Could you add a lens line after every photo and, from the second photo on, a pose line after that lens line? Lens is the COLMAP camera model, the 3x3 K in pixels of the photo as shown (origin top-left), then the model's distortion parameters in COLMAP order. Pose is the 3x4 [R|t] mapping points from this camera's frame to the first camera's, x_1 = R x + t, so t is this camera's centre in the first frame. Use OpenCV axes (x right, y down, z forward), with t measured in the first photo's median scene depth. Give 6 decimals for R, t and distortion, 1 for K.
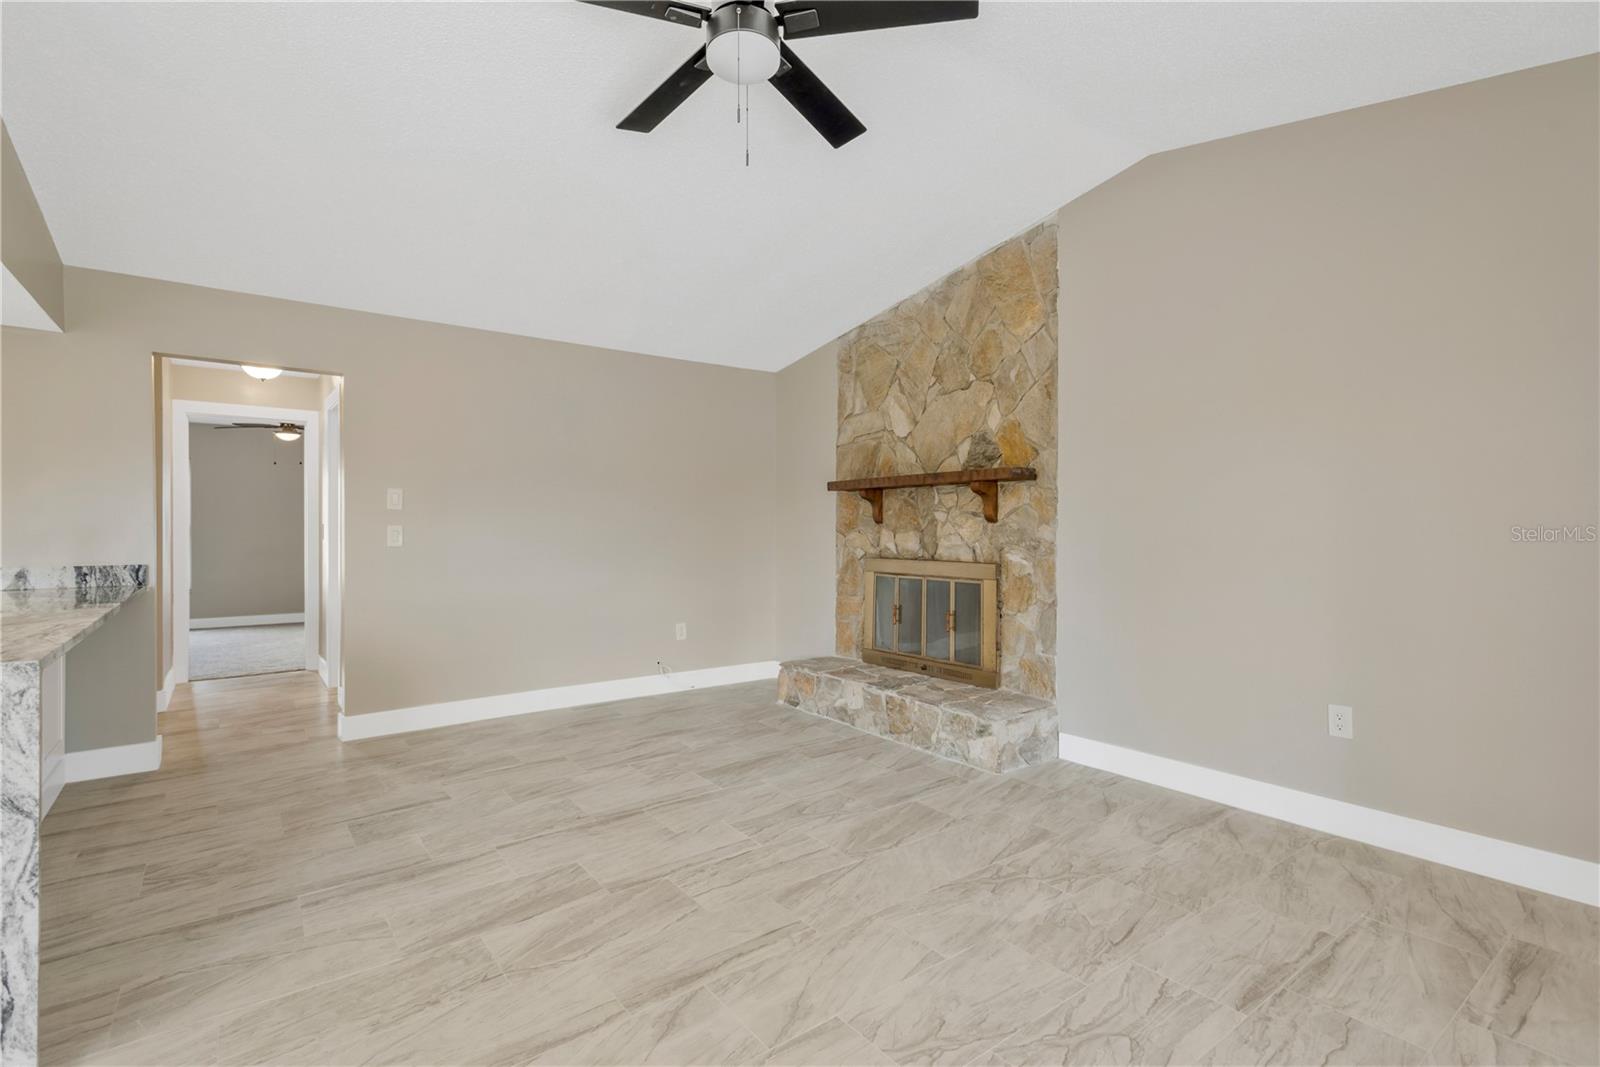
lens RADIAL K [[743.5, 0, 797.7], [0, 743.5, 534.3], [0, 0, 1]] dist [0.019024, -0.006869]
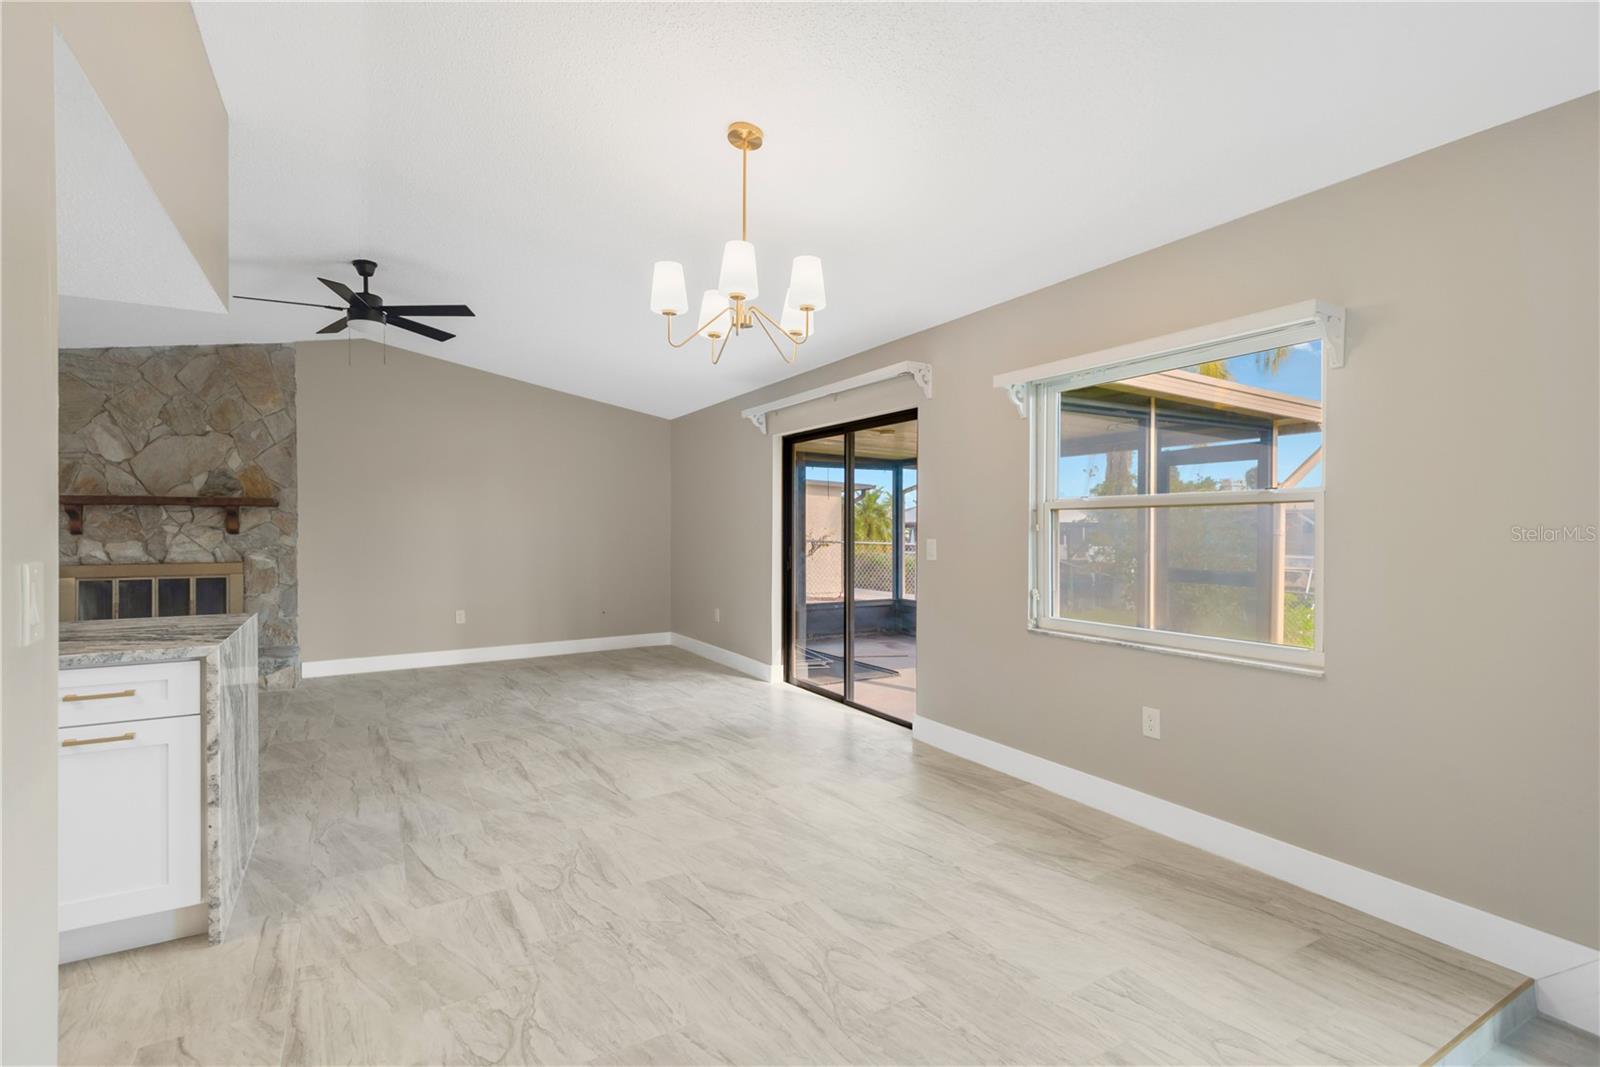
lens RADIAL K [[743.5, 0, 797.7], [0, 743.5, 534.3], [0, 0, 1]] dist [0.019024, -0.006869]
pose [[0.122178, -0.008660, 0.992470, -1.076713], [0.007910, 0.999939, 0.007752, -0.018578], [-0.992477, 0.006903, 0.122239, -0.262515]]
